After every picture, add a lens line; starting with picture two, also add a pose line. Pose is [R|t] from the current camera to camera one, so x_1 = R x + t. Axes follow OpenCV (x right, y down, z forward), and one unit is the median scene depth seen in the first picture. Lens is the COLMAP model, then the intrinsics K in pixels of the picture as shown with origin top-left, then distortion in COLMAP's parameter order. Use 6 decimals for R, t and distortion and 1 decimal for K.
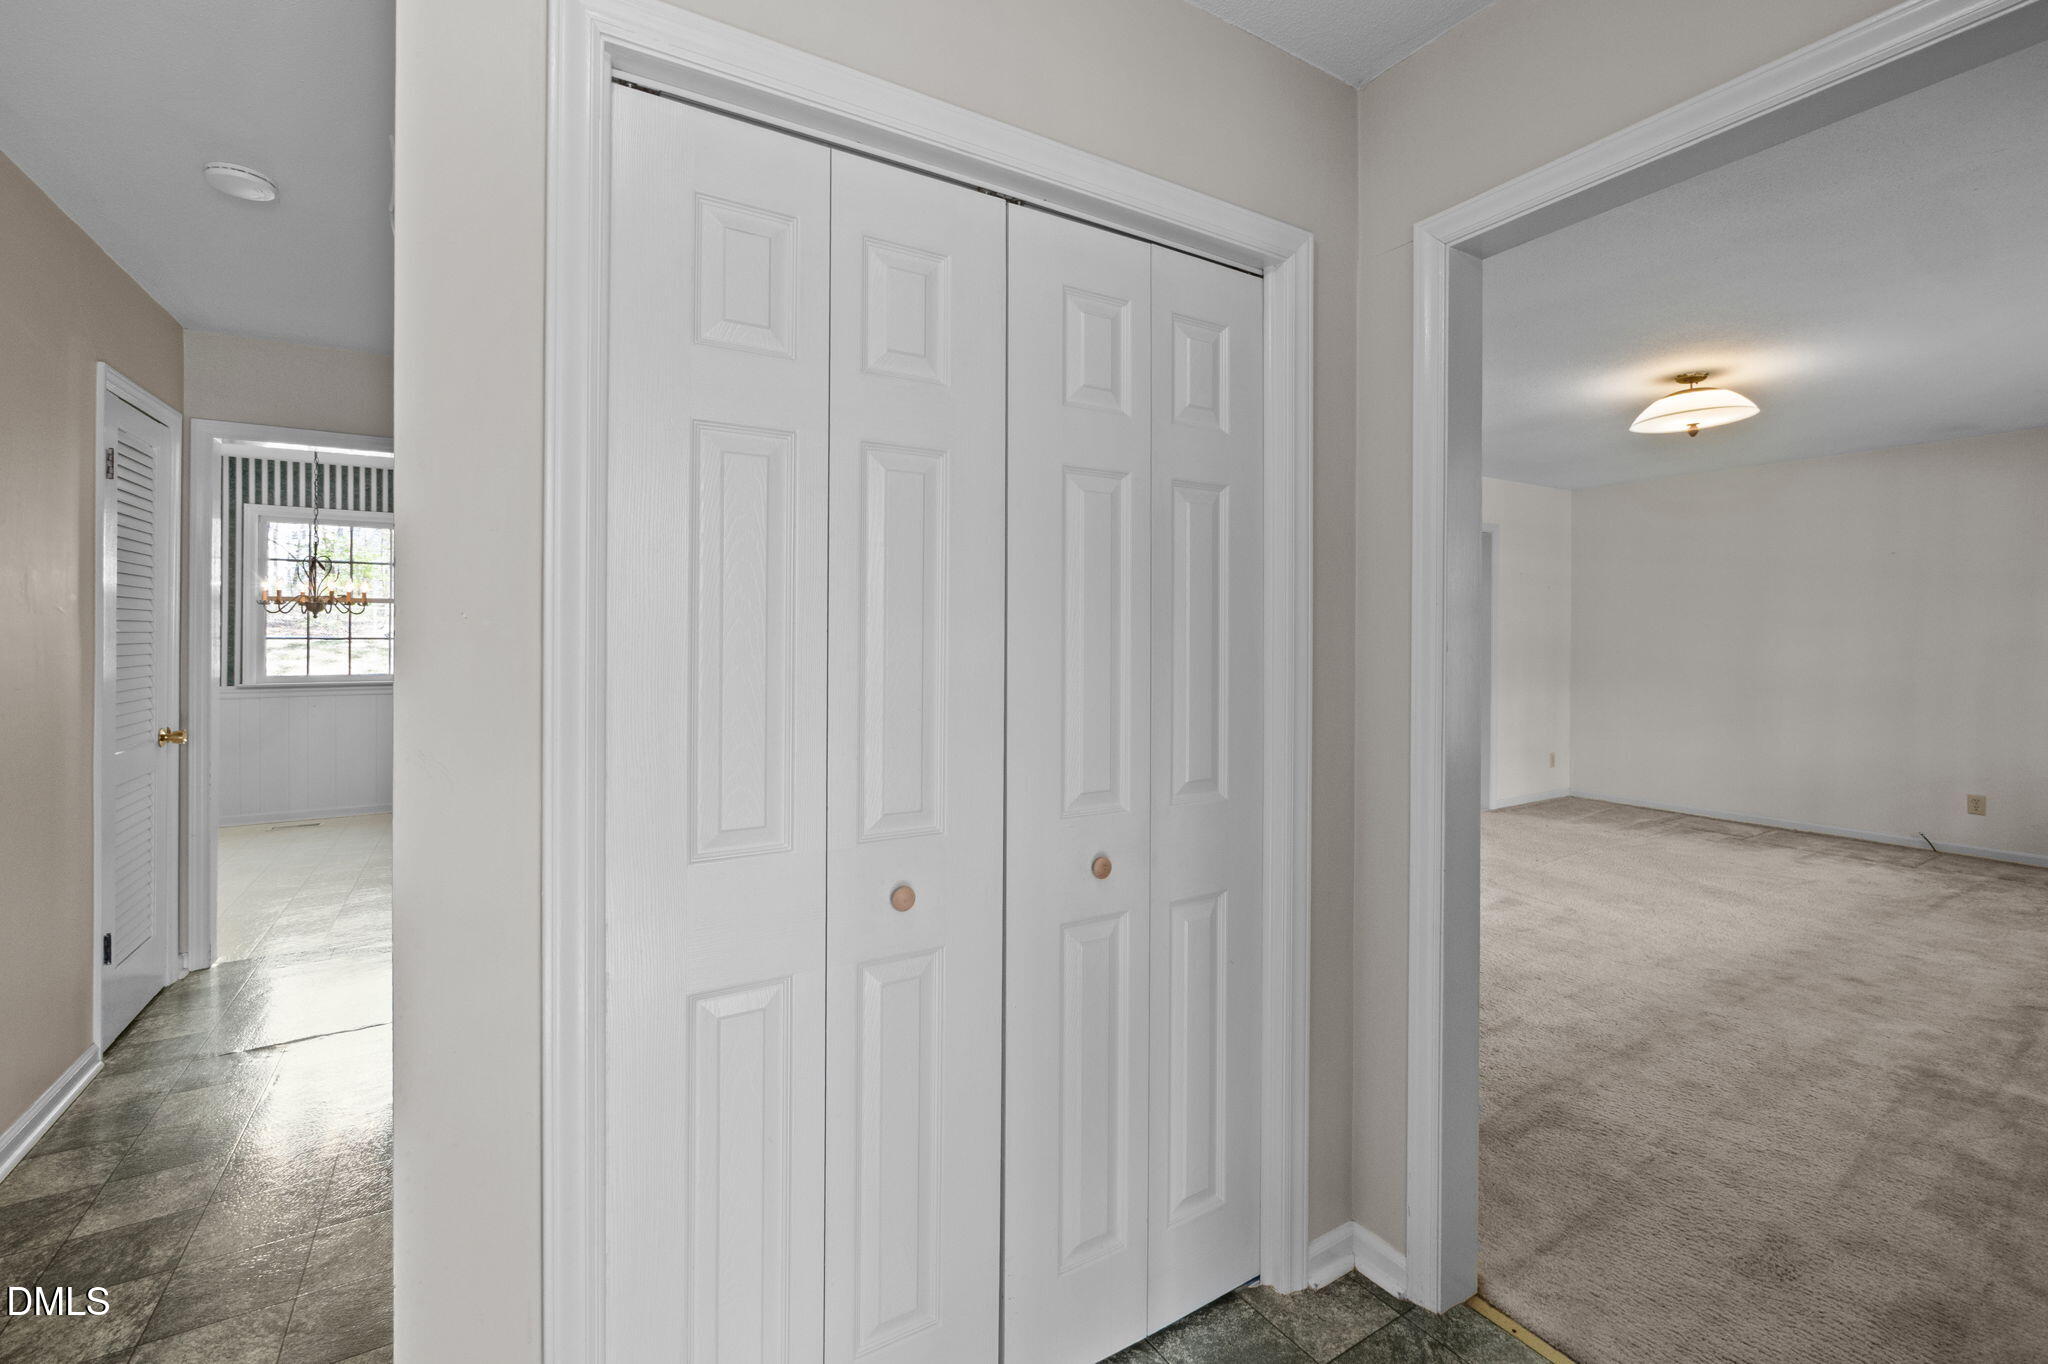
lens RADIAL K [[864.6, 0, 1023.5], [0, 864.6, 635.9], [0, 0, 1]] dist [-0.001087, -0.000794]
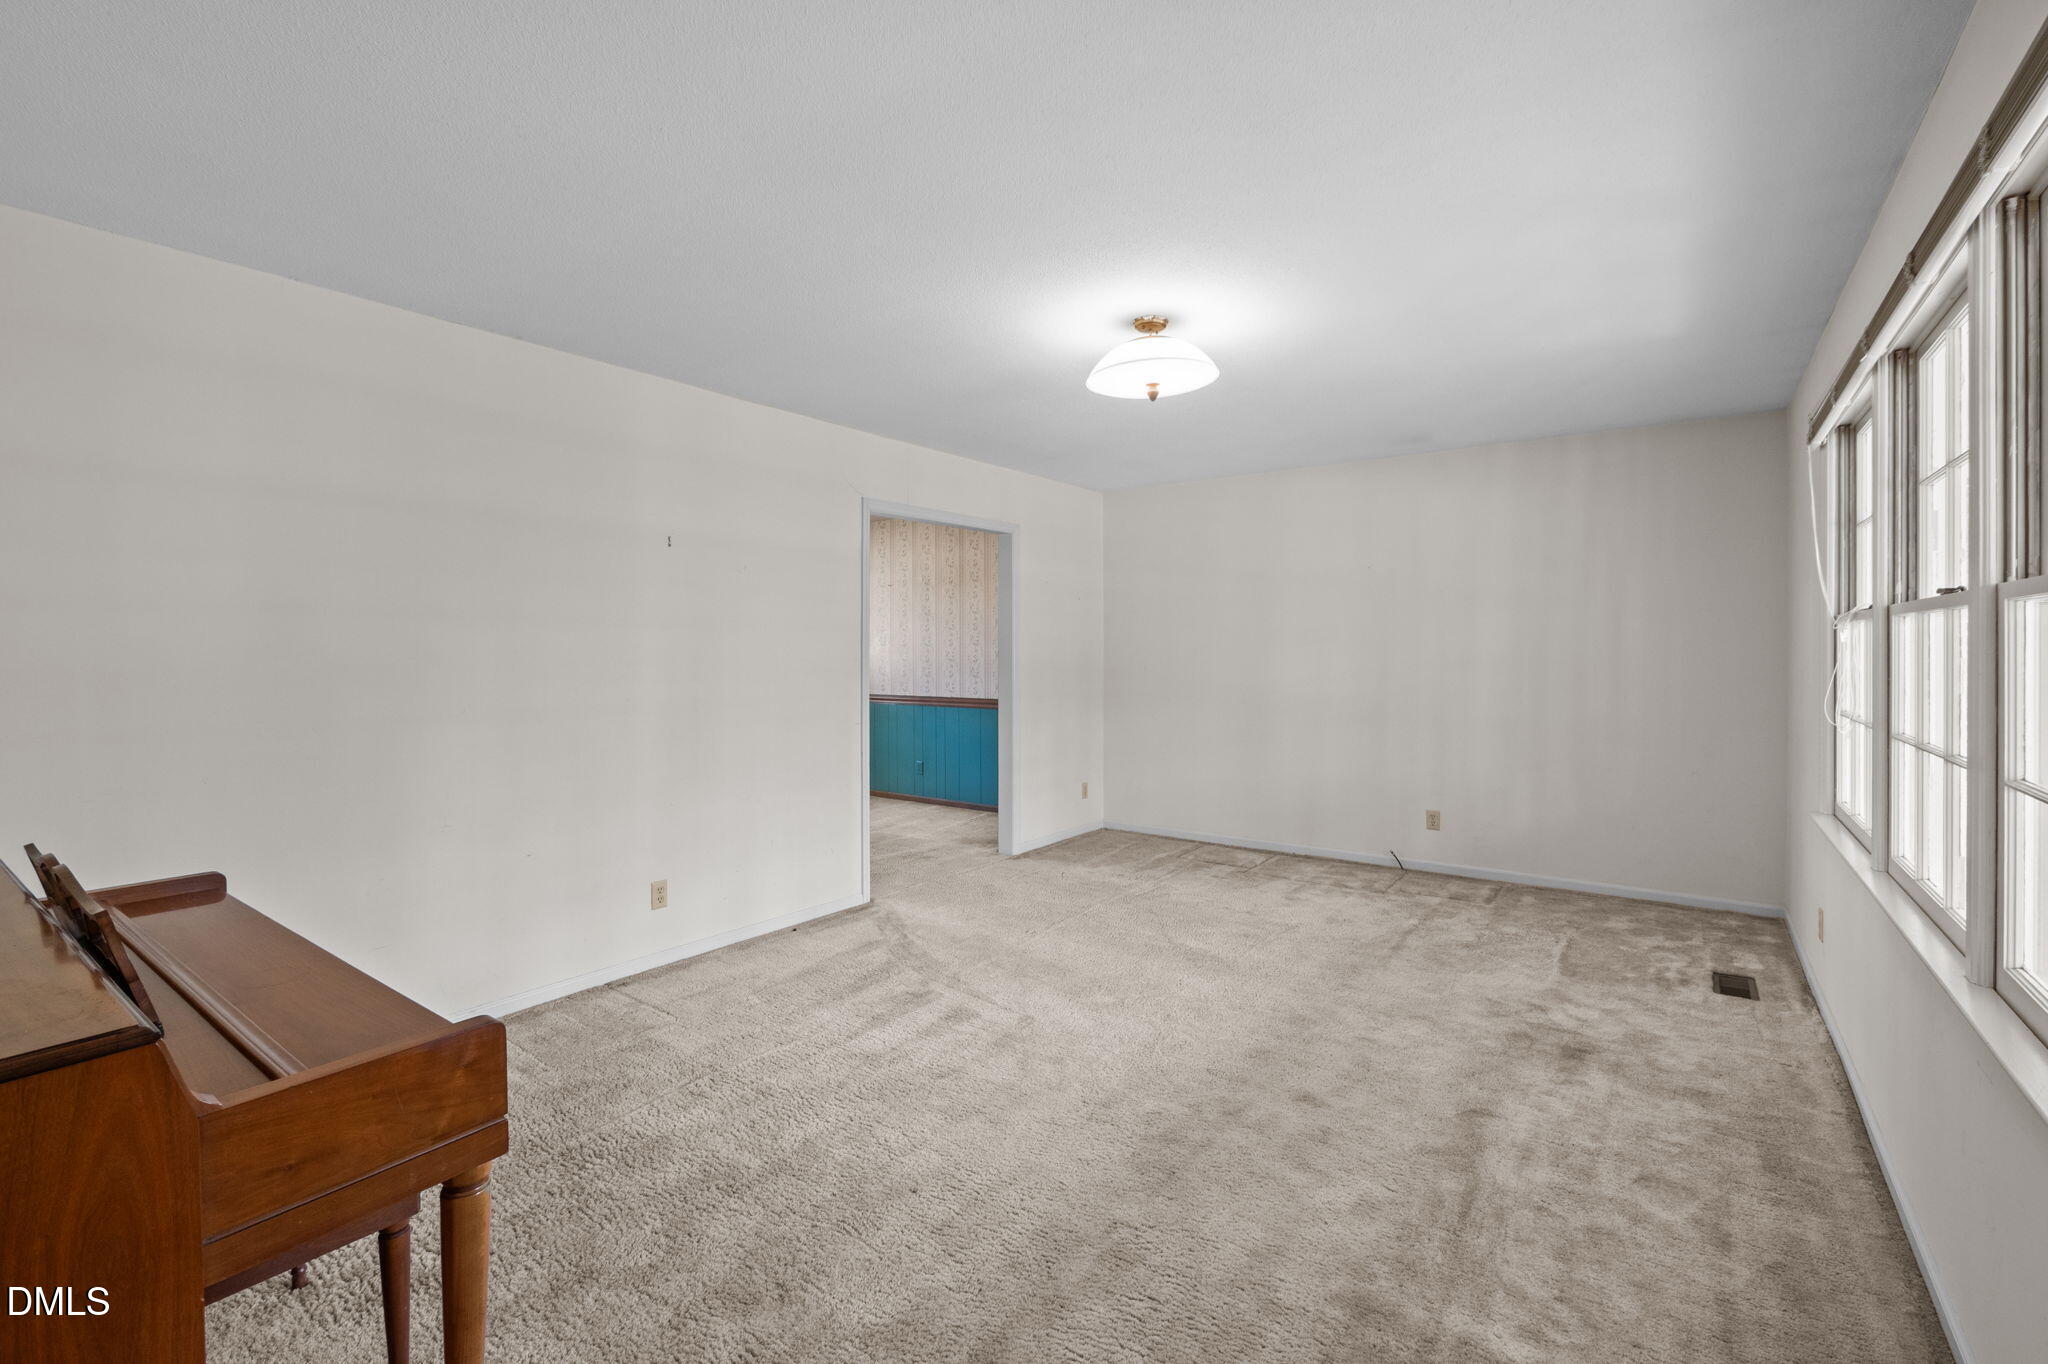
lens RADIAL K [[891.2, 0, 1022.1], [0, 891.2, 652.6], [0, 0, 1]] dist [-0.000343, 0.000565]
pose [[0.923313, -0.006656, 0.383990, 0.312297], [0.006354, 0.999978, 0.002055, -0.004401], [-0.383995, 0.000542, 0.923335, 0.264806]]
